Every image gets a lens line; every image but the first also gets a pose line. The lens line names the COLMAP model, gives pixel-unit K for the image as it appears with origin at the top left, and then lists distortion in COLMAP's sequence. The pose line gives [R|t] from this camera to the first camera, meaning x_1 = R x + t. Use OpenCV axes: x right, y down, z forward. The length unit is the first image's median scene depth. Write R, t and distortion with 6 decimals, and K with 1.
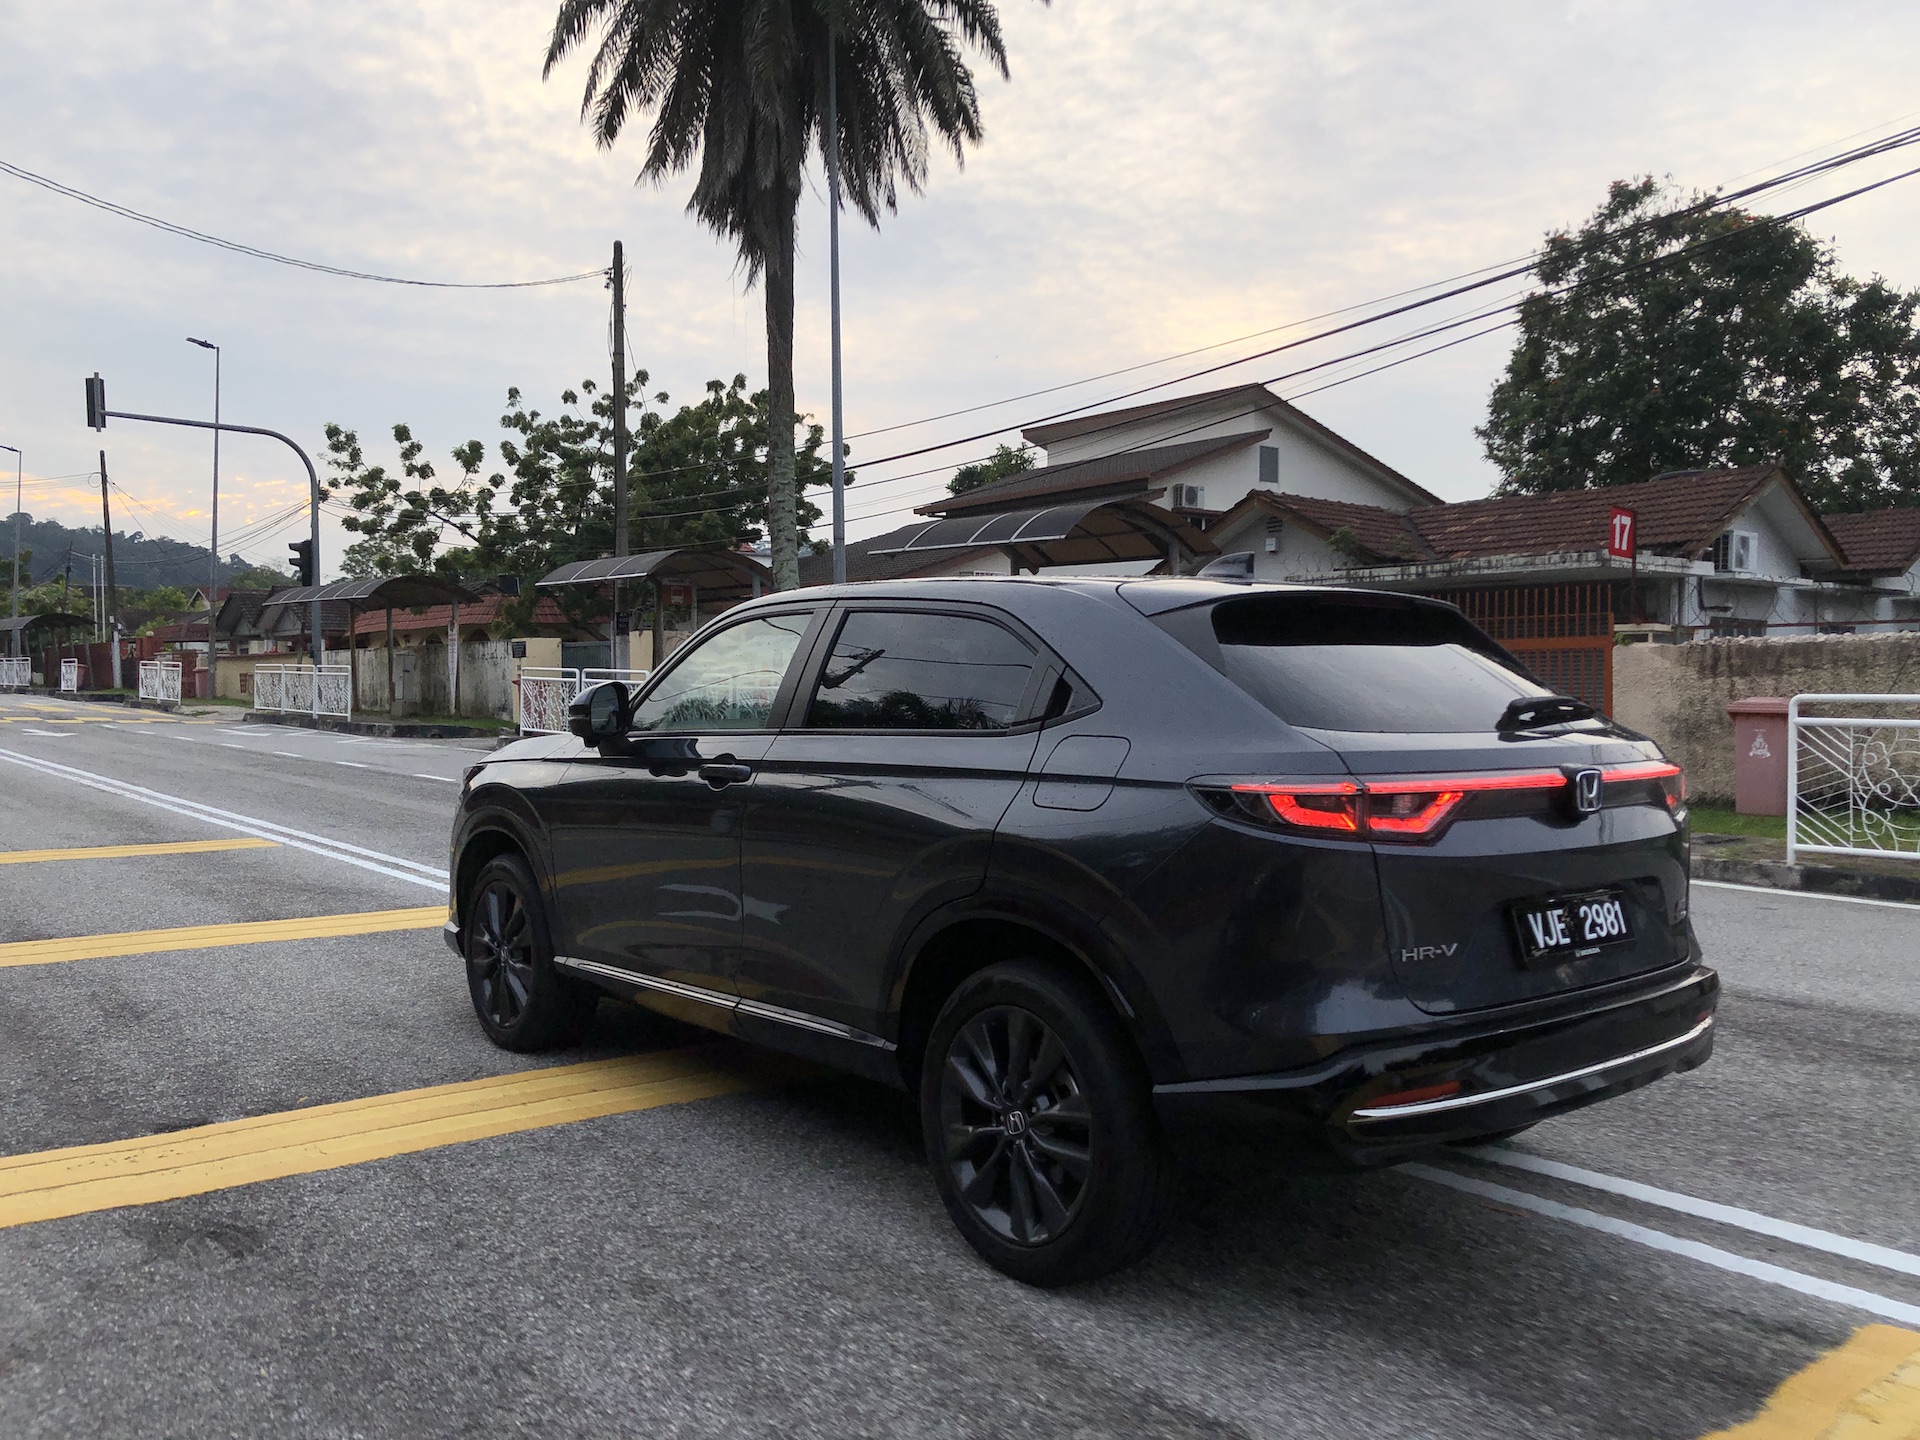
lens RADIAL K [[1539.1, 0, 960.0], [0, 1539.1, 720.0], [0, 0, 1]] dist [-0.085465, 0.121200]
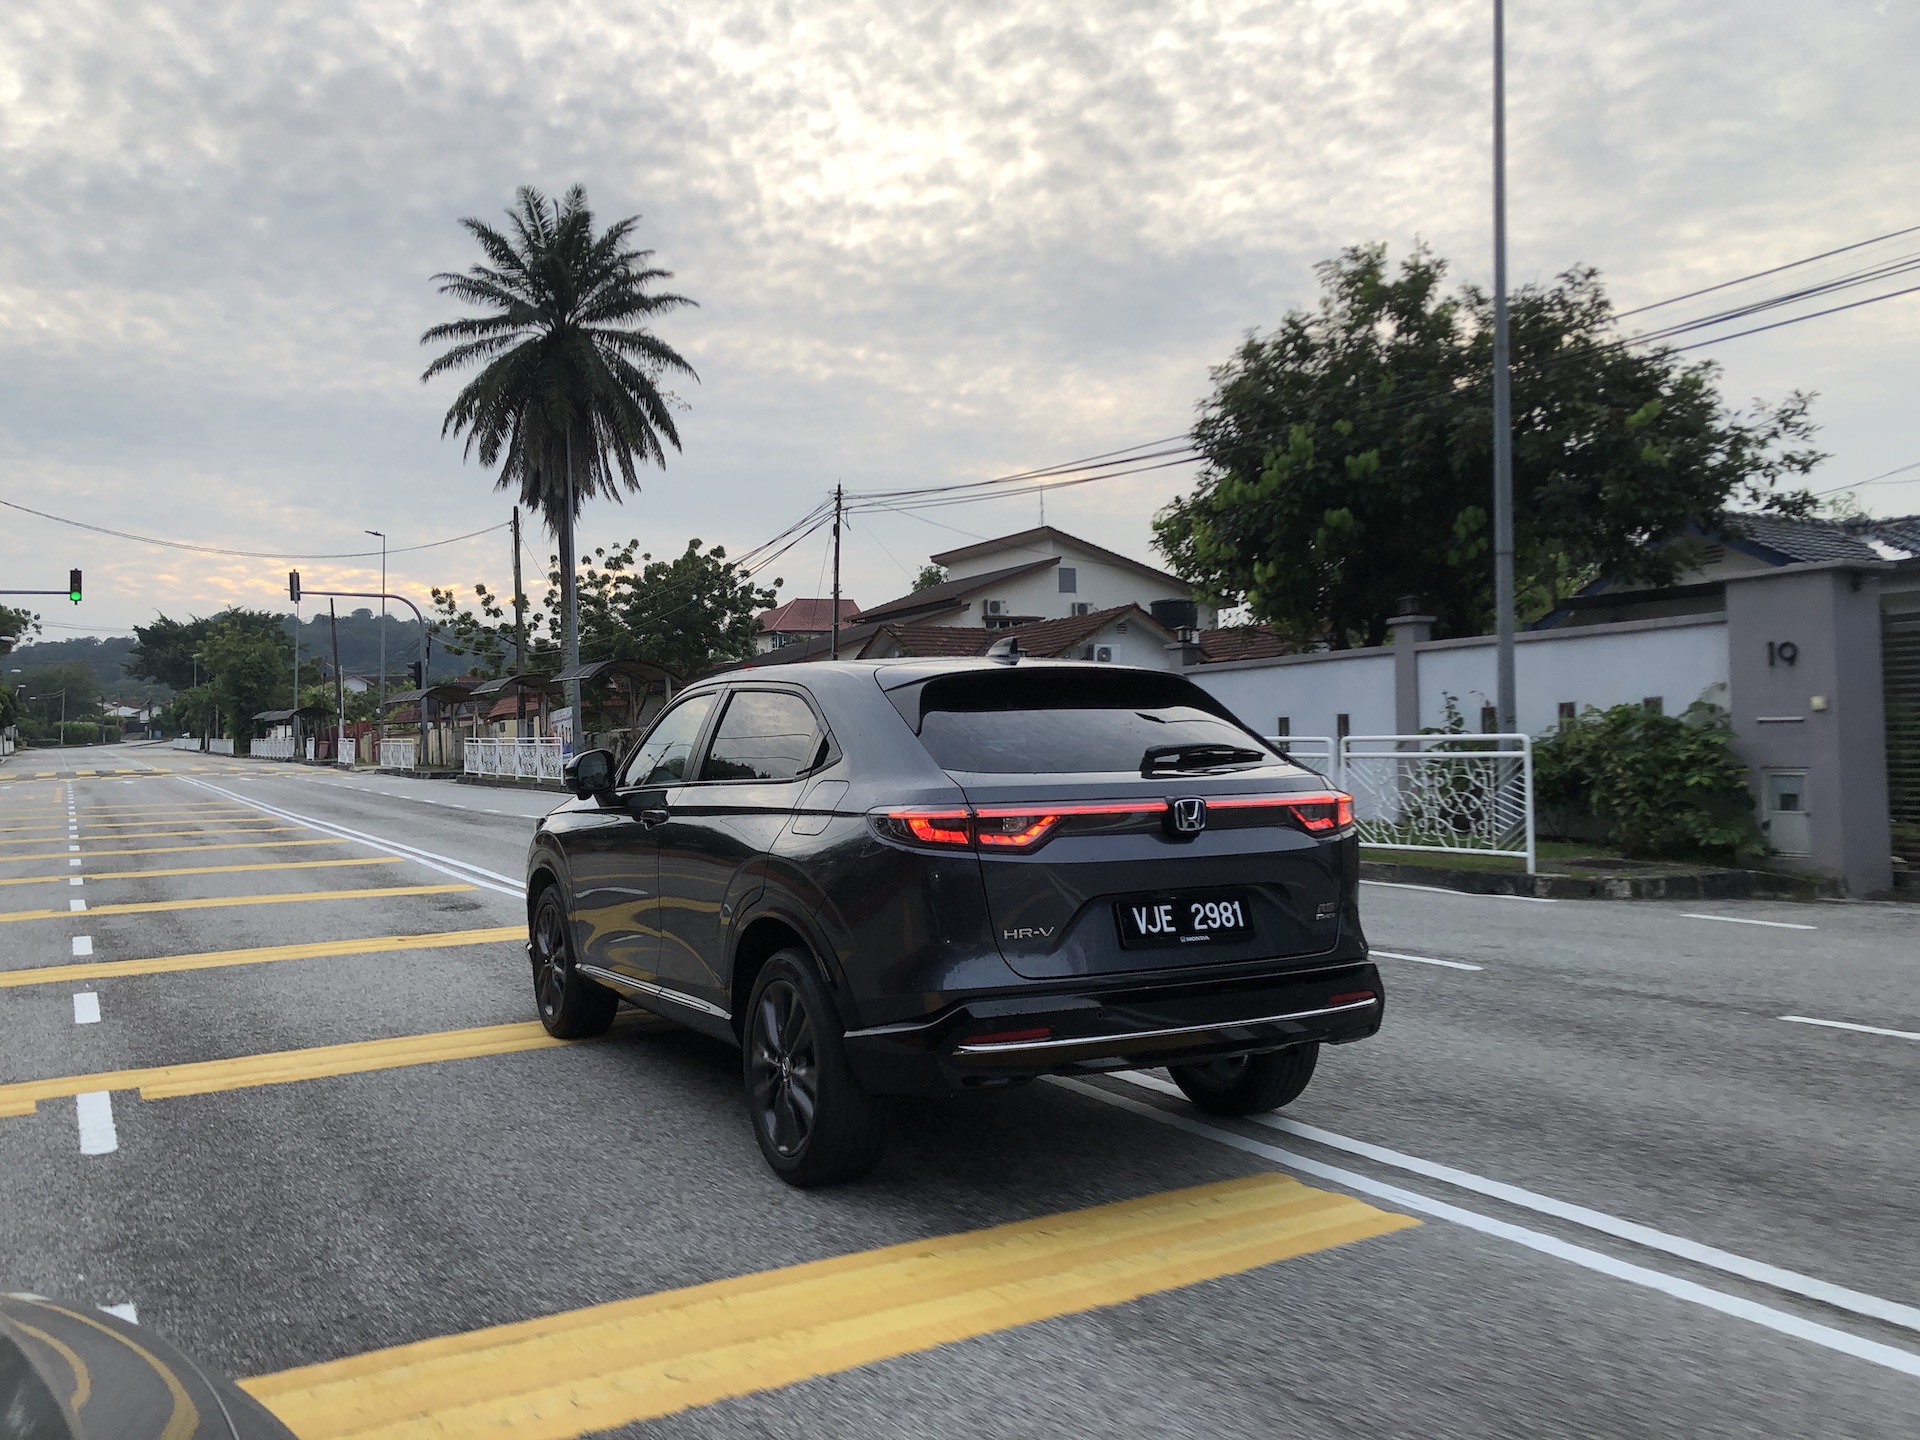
lens RADIAL K [[1587.2, 0, 960.0], [0, 1587.2, 720.0], [0, 0, 1]] dist [-0.058938, 0.021107]
pose [[0.977845, -0.028952, -0.207317, 0.353300], [0.020855, 0.998936, -0.041138, 0.012048], [0.208287, 0.035903, 0.977408, -0.262181]]
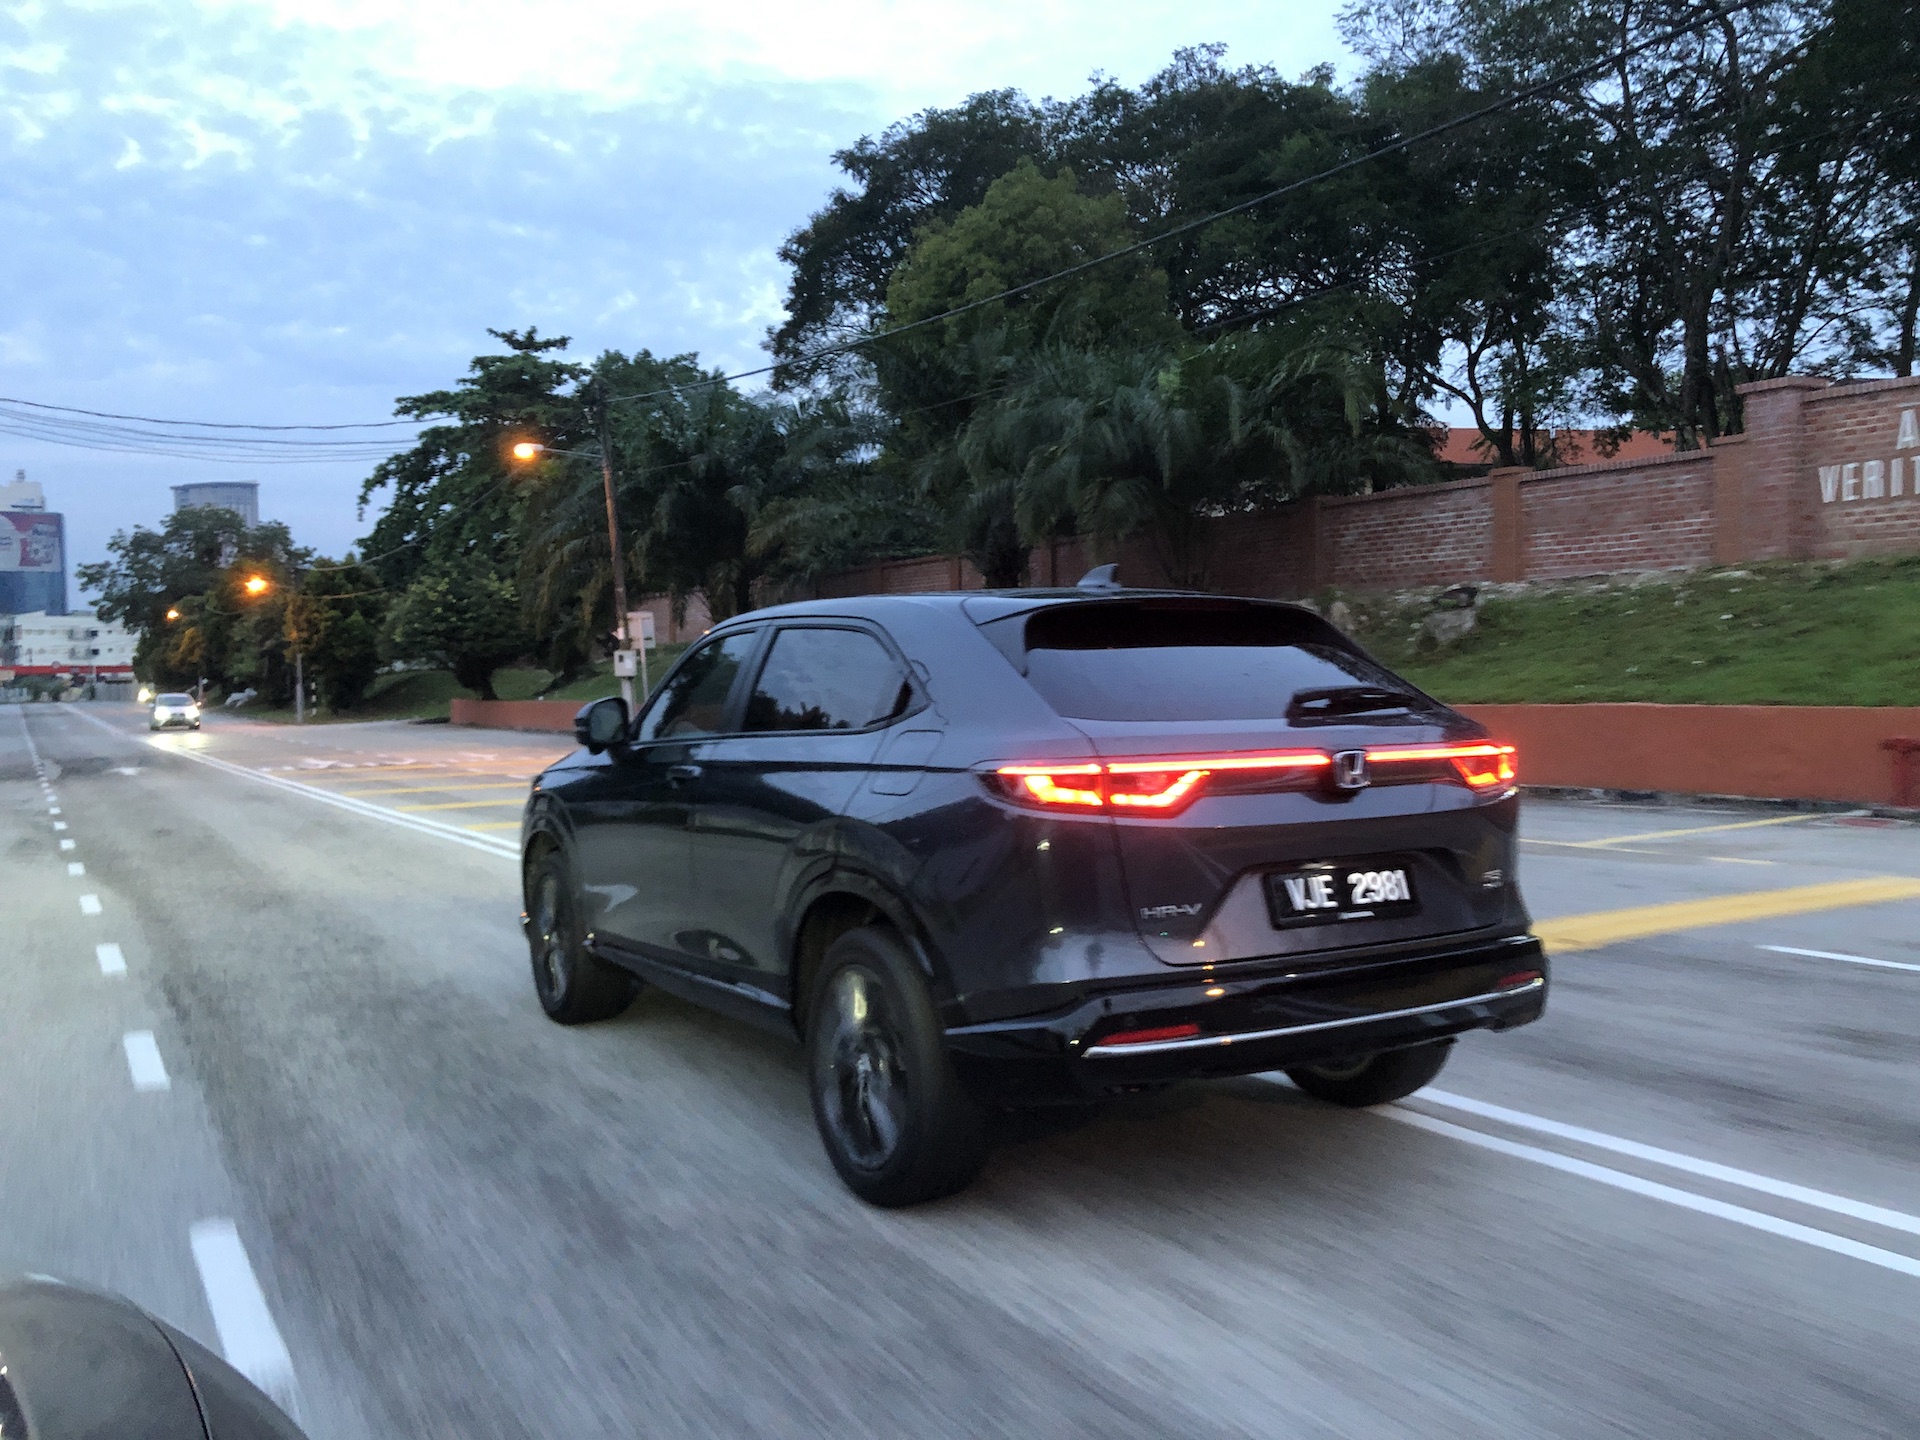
lens RADIAL K [[1587.2, 0, 960.0], [0, 1587.2, 720.0], [0, 0, 1]] dist [-0.058938, 0.021107]
pose [[0.985017, -0.025426, -0.170571, 0.230316], [0.023788, 0.999649, -0.011642, 0.012121], [0.170808, 0.007410, 0.985277, -0.130278]]
